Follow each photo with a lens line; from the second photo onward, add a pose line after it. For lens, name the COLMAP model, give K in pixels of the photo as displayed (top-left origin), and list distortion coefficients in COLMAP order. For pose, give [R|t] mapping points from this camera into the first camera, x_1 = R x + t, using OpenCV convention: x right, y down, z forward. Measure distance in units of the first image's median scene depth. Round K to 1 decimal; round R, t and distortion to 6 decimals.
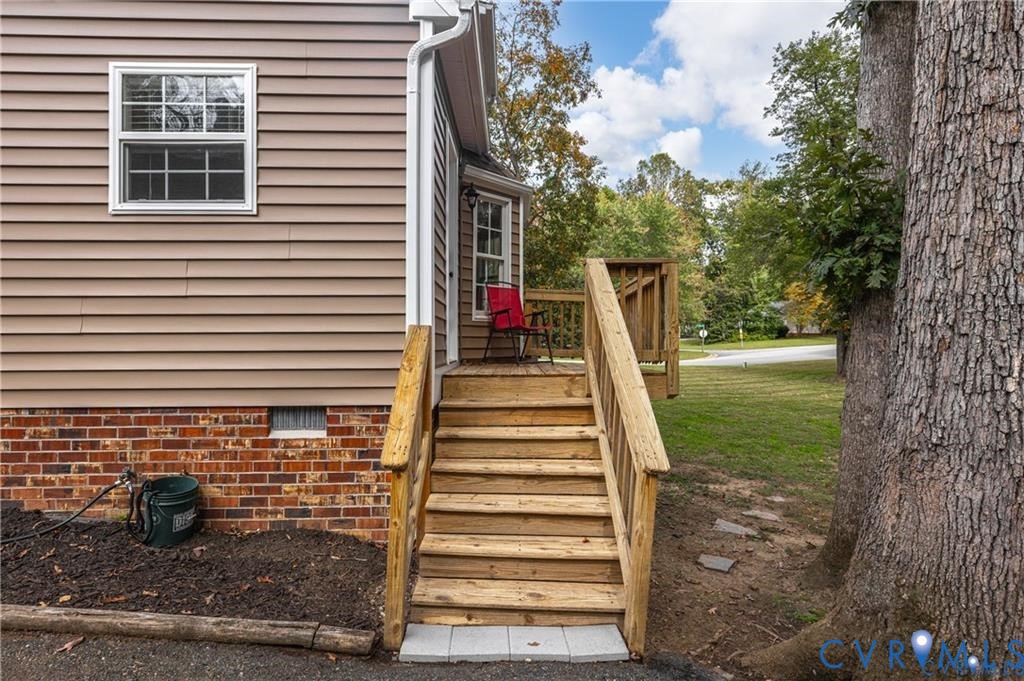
lens RADIAL K [[557.5, 0, 511.8], [0, 557.5, 344.0], [0, 0, 1]] dist [-0.002054, -0.000545]
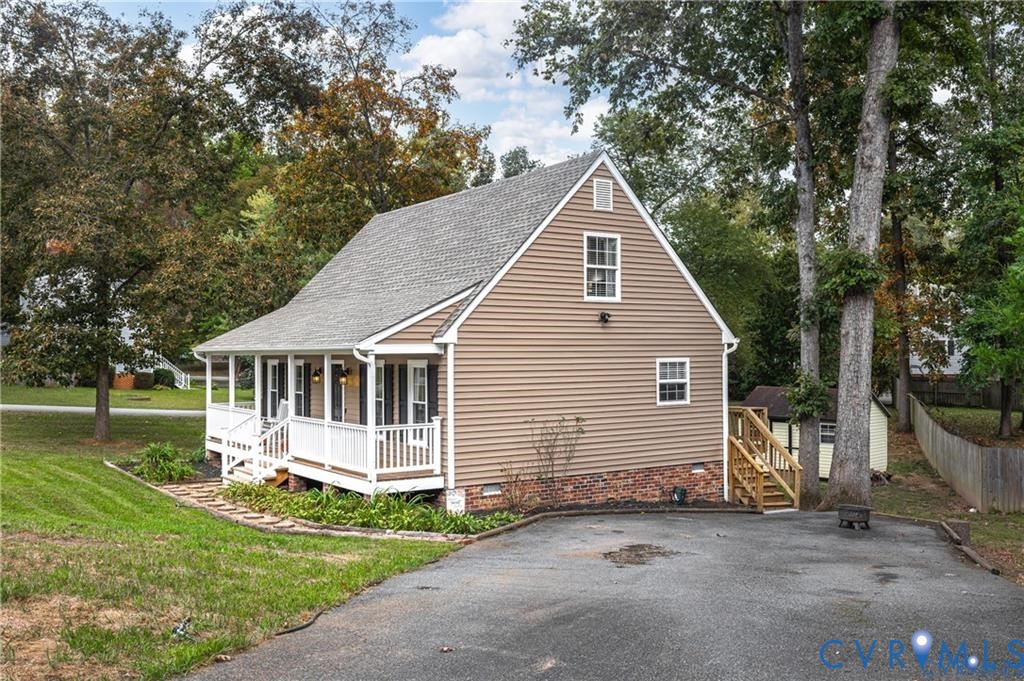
lens RADIAL K [[959.5, 0, 511.9], [0, 959.5, 342.9], [0, 0, 1]] dist [0.001675, 0.000000]
pose [[0.845117, -0.000450, 0.534581, -4.331639], [0.007288, 0.999916, -0.010680, -0.538699], [-0.534532, 0.012921, 0.845050, -3.188312]]
